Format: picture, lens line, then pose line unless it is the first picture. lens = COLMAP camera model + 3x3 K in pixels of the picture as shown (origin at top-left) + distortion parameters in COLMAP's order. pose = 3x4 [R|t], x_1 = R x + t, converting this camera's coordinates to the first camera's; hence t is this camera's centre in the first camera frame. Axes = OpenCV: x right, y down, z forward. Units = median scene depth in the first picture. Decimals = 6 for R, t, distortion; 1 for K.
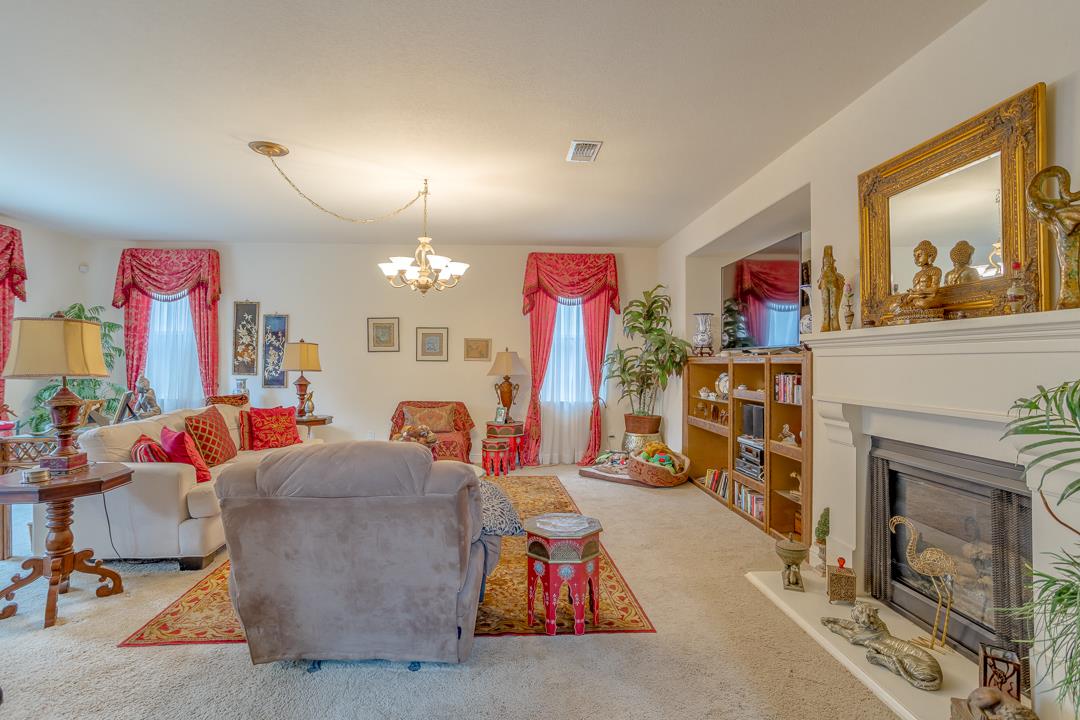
lens RADIAL K [[549.3, 0, 540.9], [0, 549.3, 354.6], [0, 0, 1]] dist [-0.001343, 0.000015]
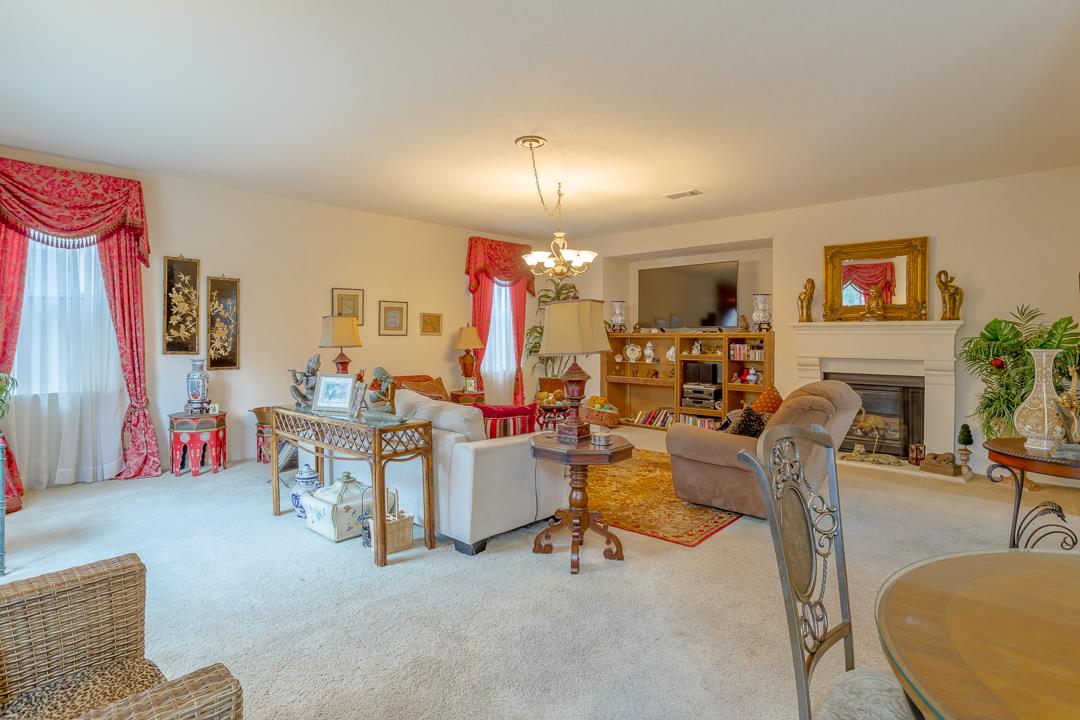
lens RADIAL K [[549.3, 0, 540.9], [0, 549.3, 354.6], [0, 0, 1]] dist [-0.001343, 0.000015]
pose [[0.720909, -0.026999, 0.692503, -0.708608], [-0.010738, 0.998686, 0.050115, -0.006347], [-0.692946, -0.043565, 0.719672, 0.107539]]
